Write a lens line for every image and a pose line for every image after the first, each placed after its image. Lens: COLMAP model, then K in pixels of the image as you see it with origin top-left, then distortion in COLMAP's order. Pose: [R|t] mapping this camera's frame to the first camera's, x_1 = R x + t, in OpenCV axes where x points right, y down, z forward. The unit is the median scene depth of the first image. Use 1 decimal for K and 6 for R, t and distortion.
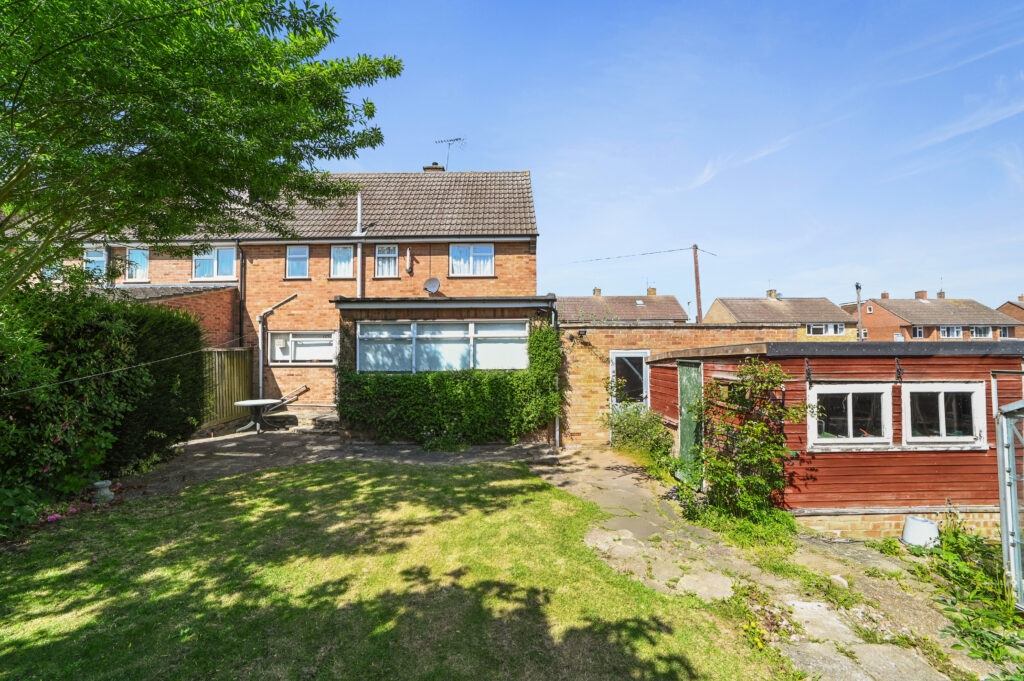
lens RADIAL K [[401.3, 0, 505.1], [0, 401.3, 344.8], [0, 0, 1]] dist [-0.015878, 0.003680]
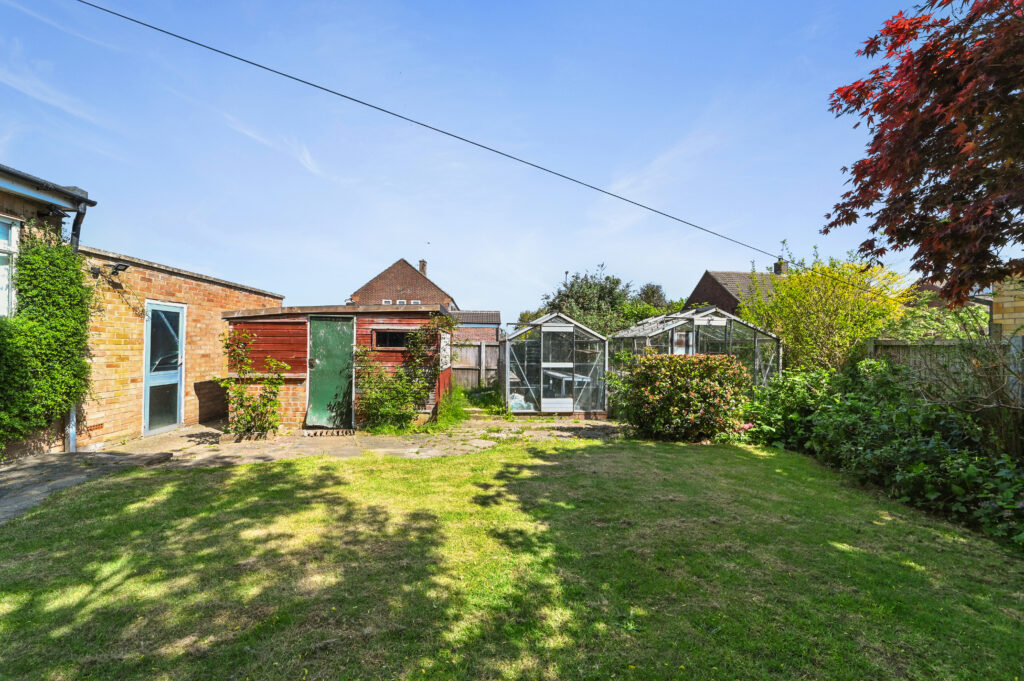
lens RADIAL K [[401.3, 0, 505.2], [0, 401.3, 339.0], [0, 0, 1]] dist [-0.015878, 0.003680]
pose [[-0.057233, 0.022001, 0.998118, -0.856133], [-0.029292, 0.999290, -0.023706, 0.147951], [-0.997931, -0.030594, -0.056548, 0.729642]]
